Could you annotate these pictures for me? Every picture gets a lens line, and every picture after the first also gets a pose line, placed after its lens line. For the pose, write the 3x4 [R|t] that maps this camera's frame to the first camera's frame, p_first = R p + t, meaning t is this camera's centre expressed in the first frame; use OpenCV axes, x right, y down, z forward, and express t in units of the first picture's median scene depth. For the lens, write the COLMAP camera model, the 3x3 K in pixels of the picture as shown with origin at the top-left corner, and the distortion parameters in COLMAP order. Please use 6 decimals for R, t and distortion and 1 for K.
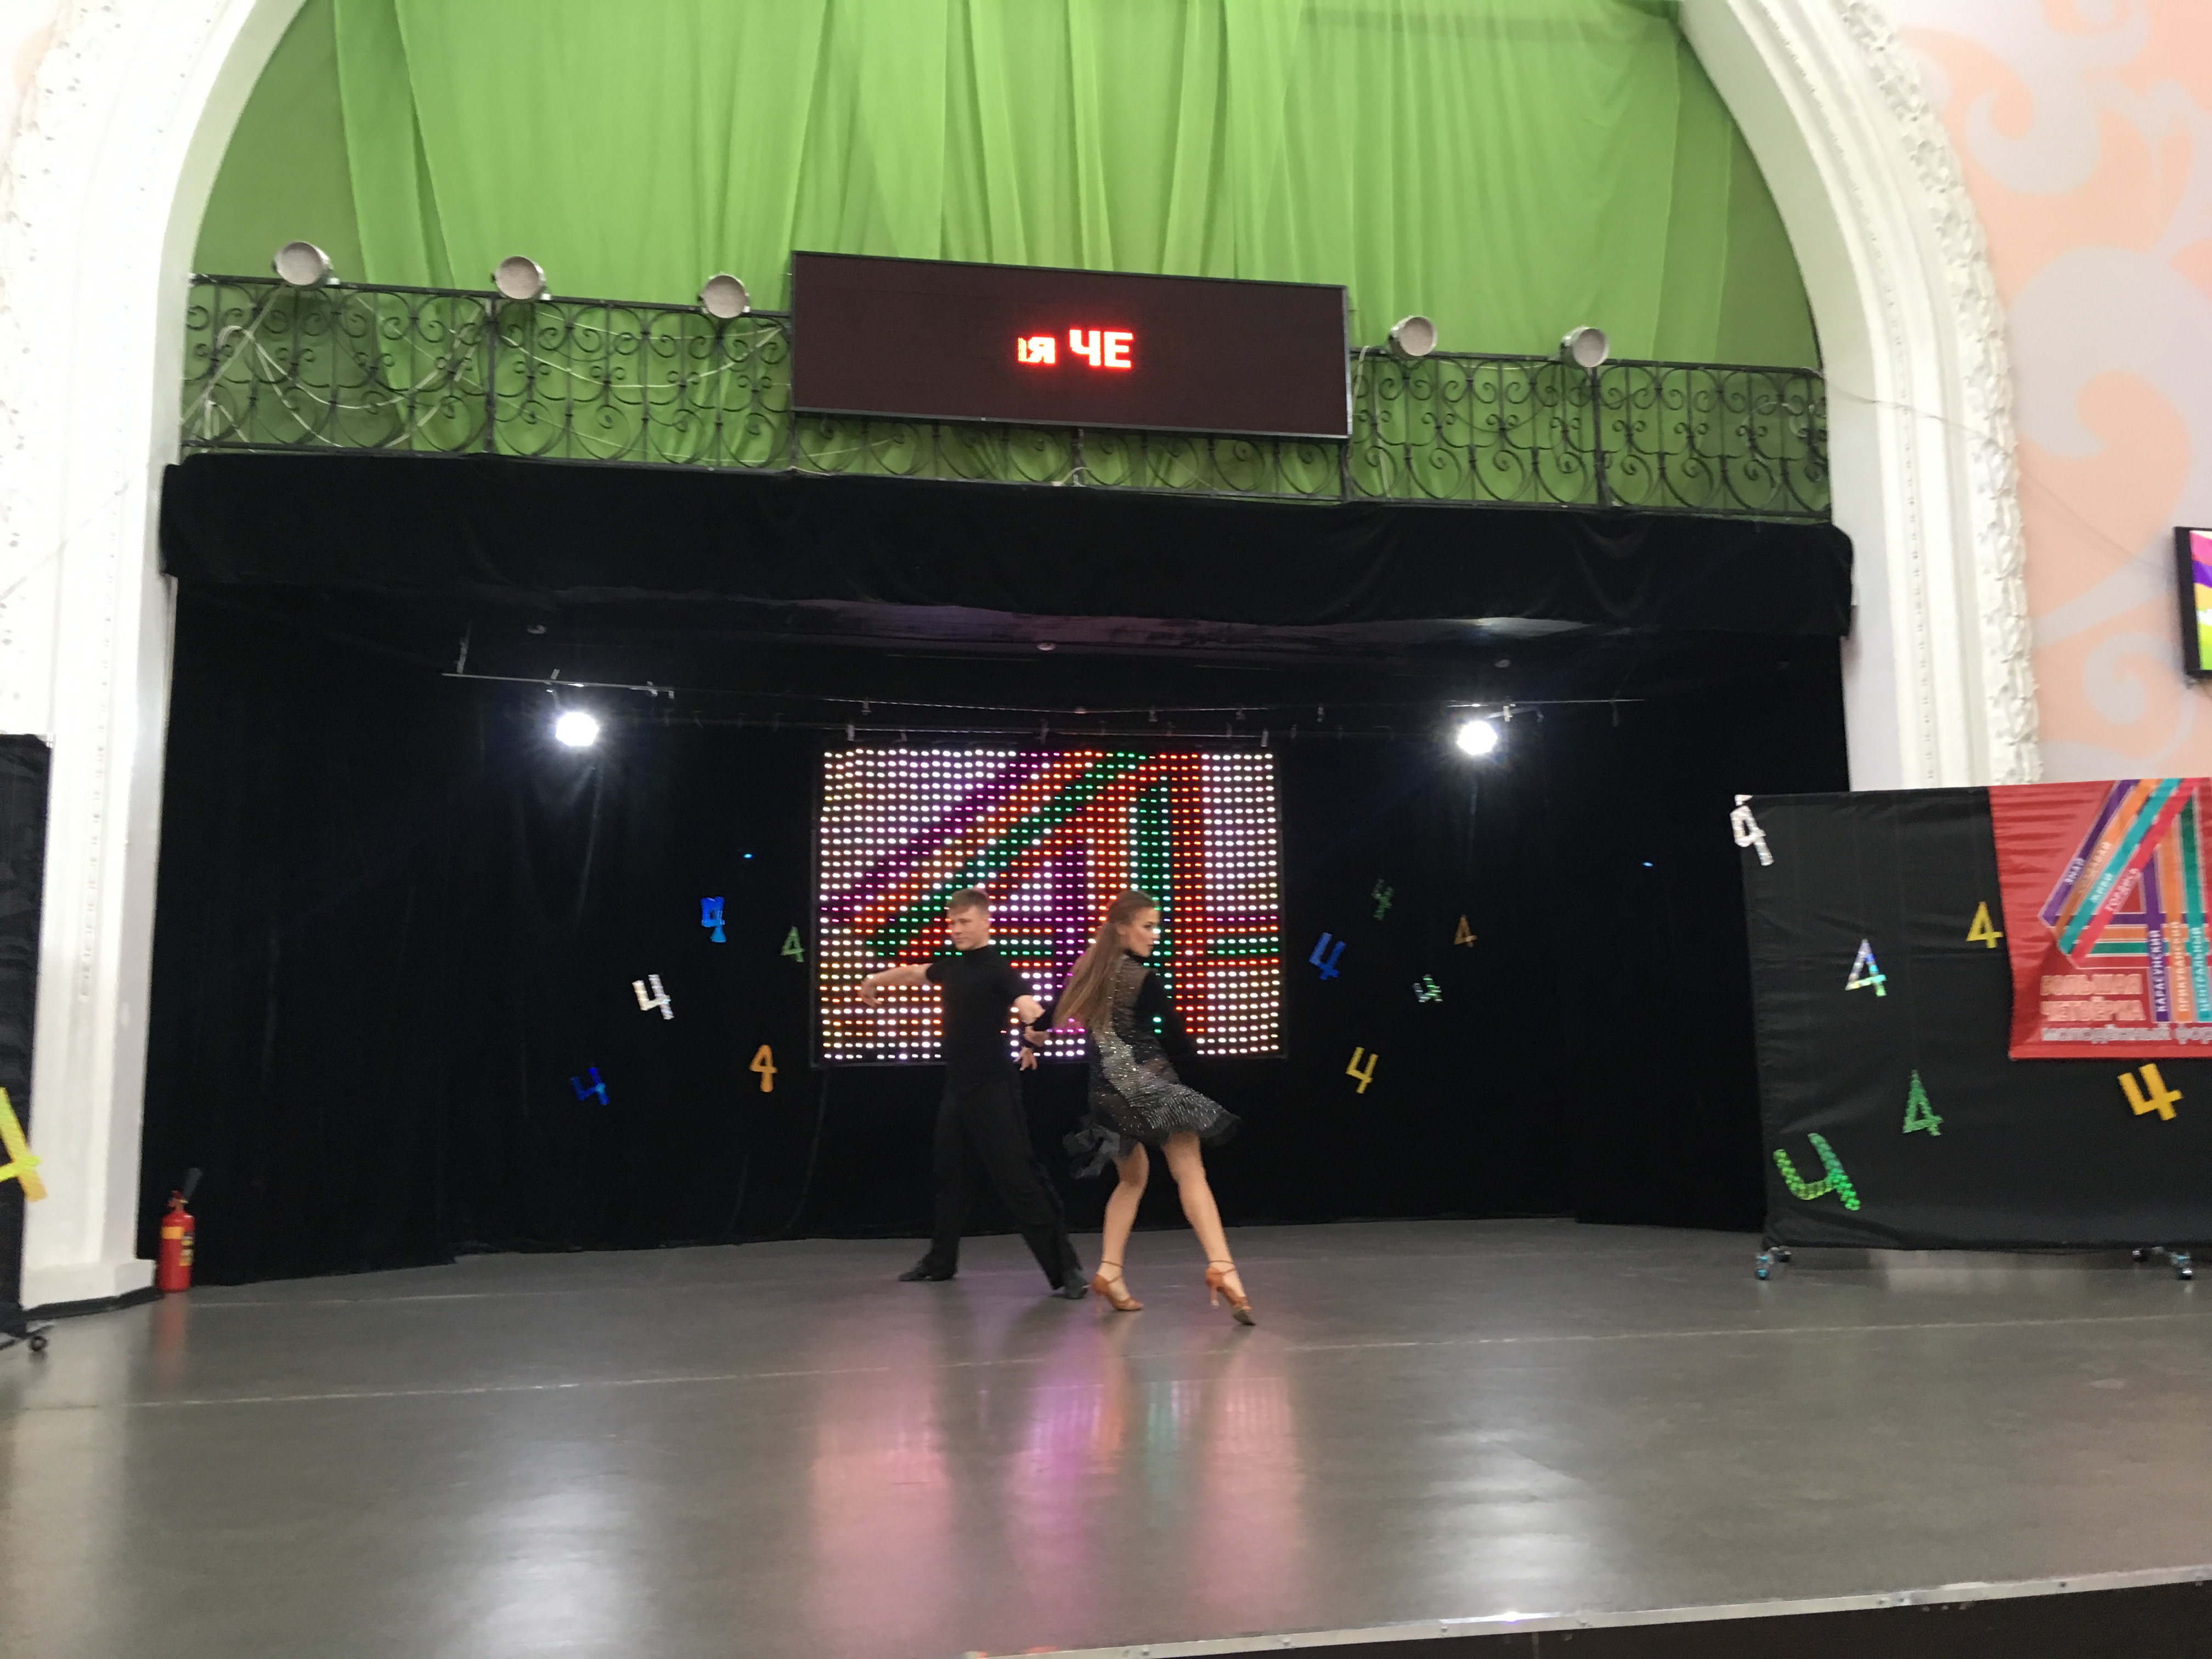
lens RADIAL K [[1852.0, 0, 1097.1], [0, 1852.0, 827.8], [0, 0, 1]] dist [0.122651, -0.190457]
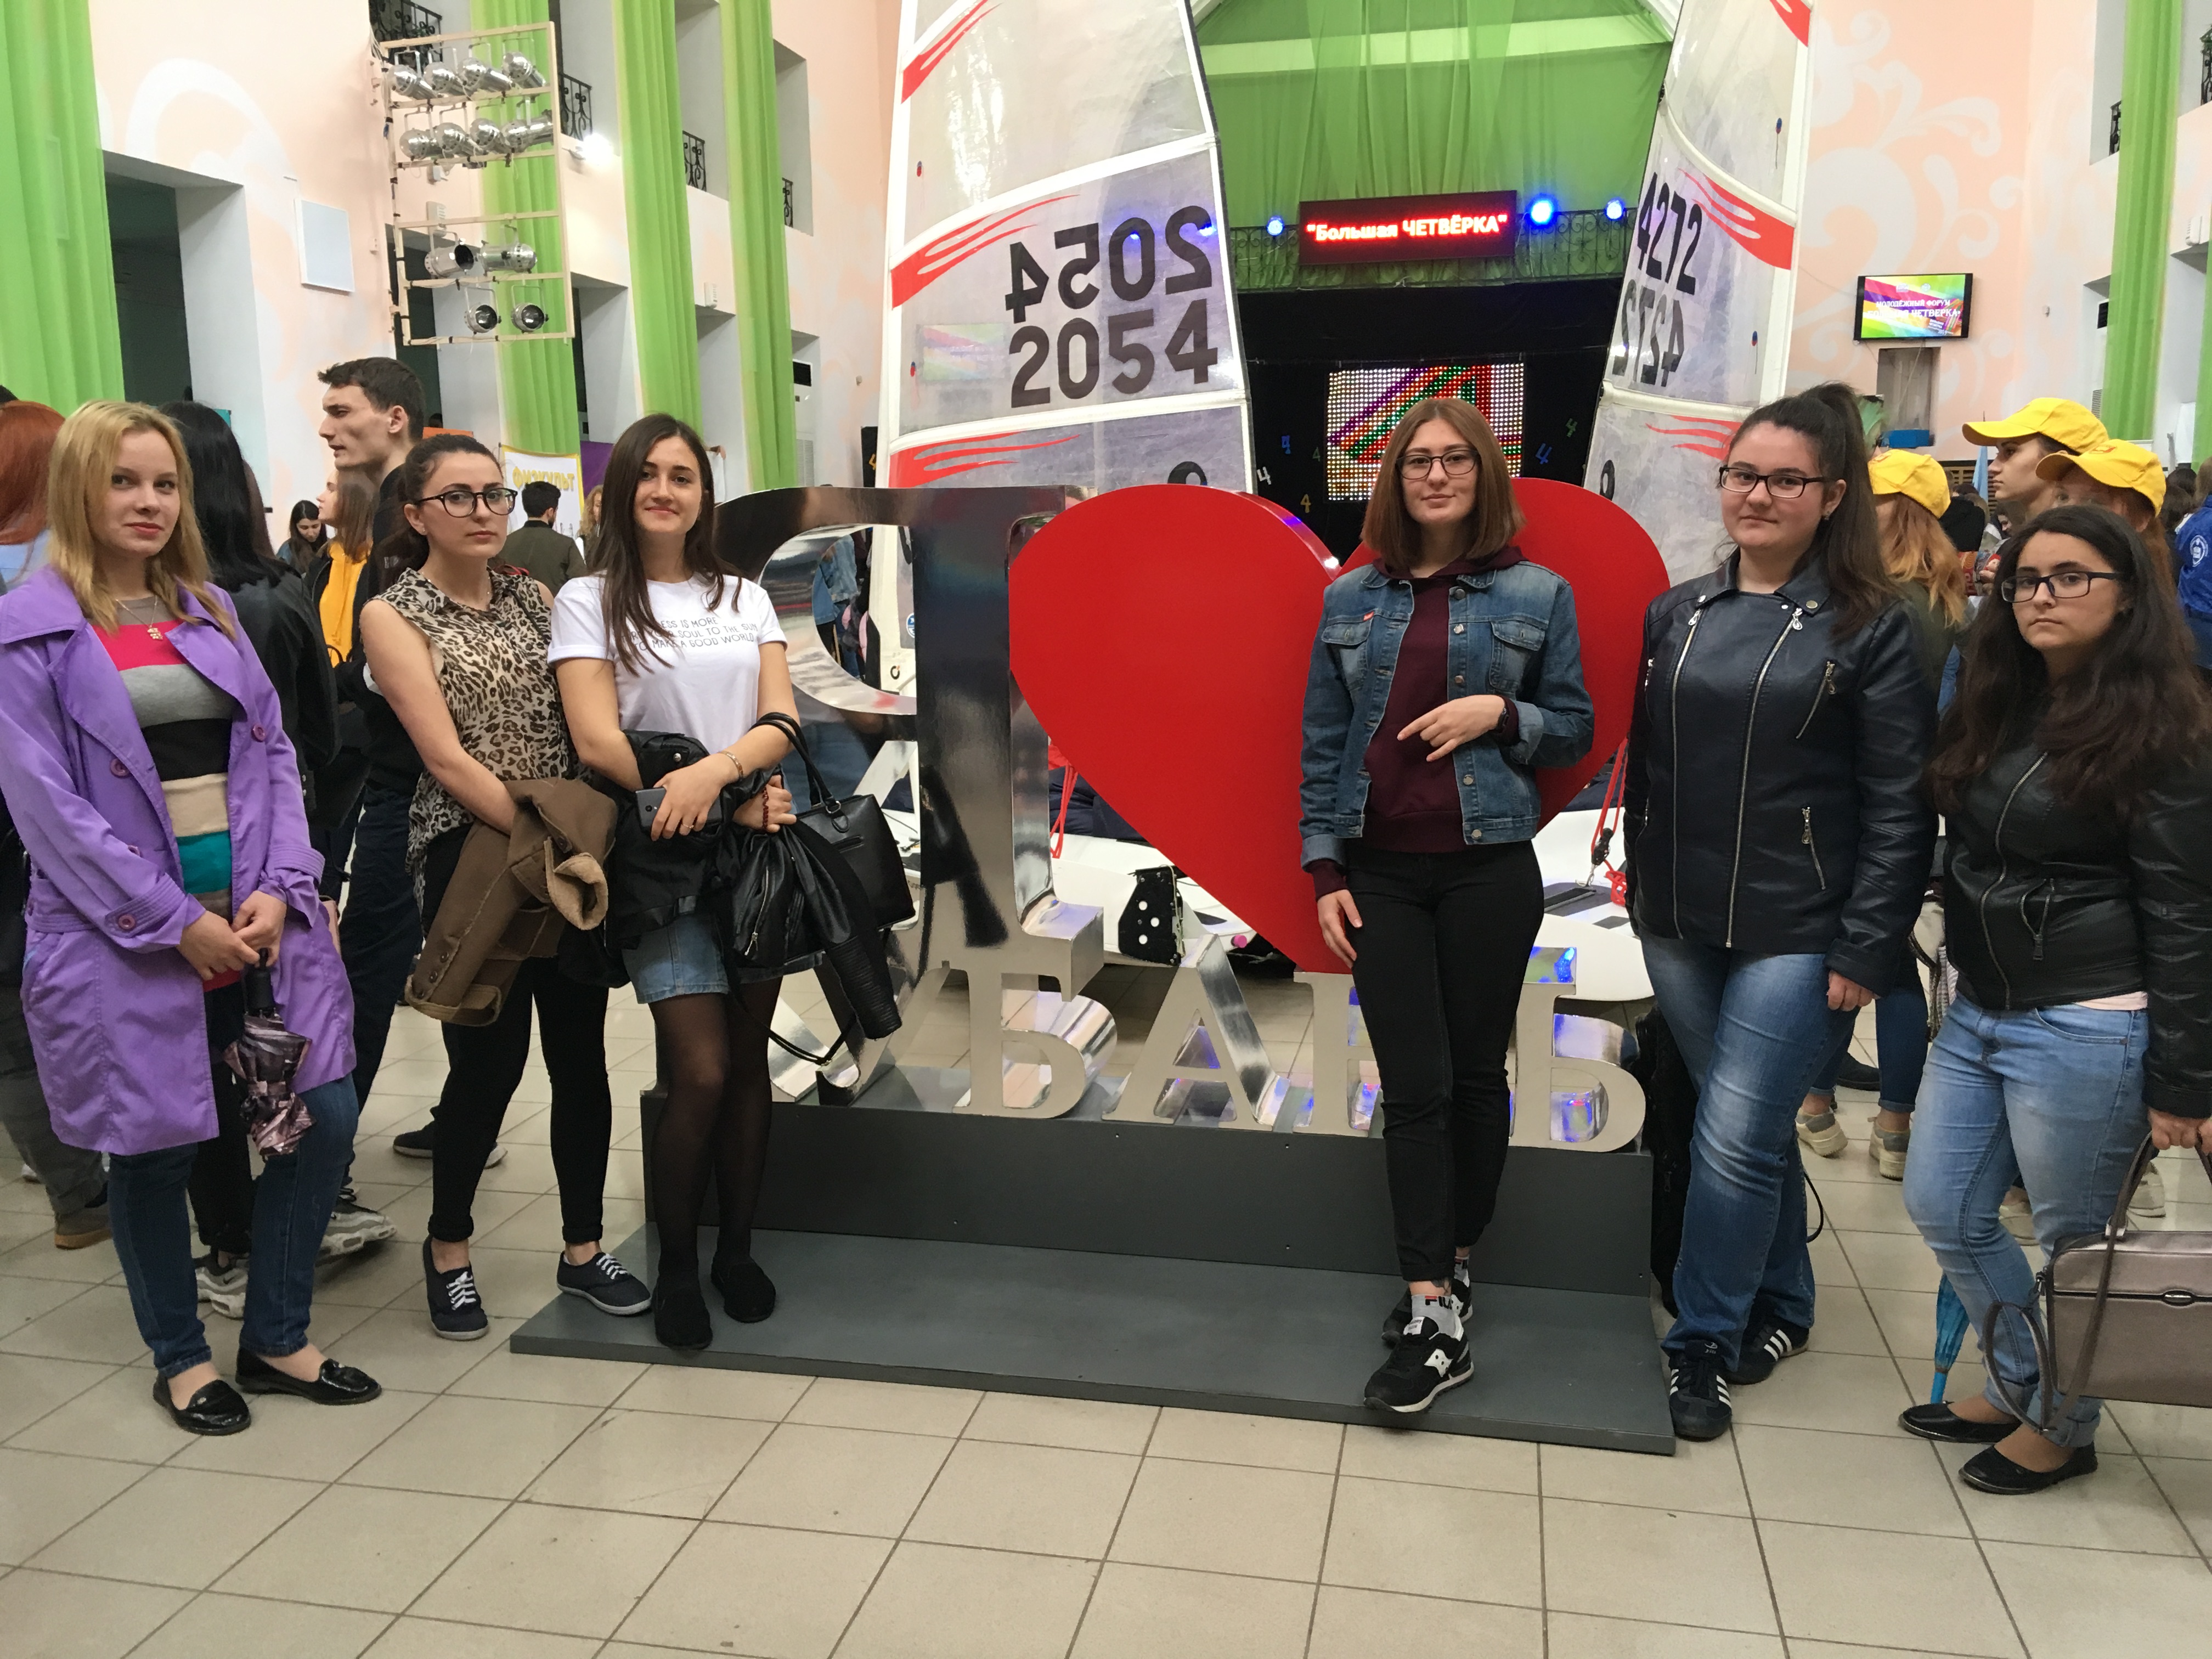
lens RADIAL K [[1852.0, 0, 1097.1], [0, 1852.0, 827.8], [0, 0, 1]] dist [0.122651, -0.190457]
pose [[0.926957, 0.065082, -0.369480, 0.591633], [0.054103, 0.951355, 0.303310, -0.266843], [0.371246, -0.301145, 0.878344, -1.668415]]
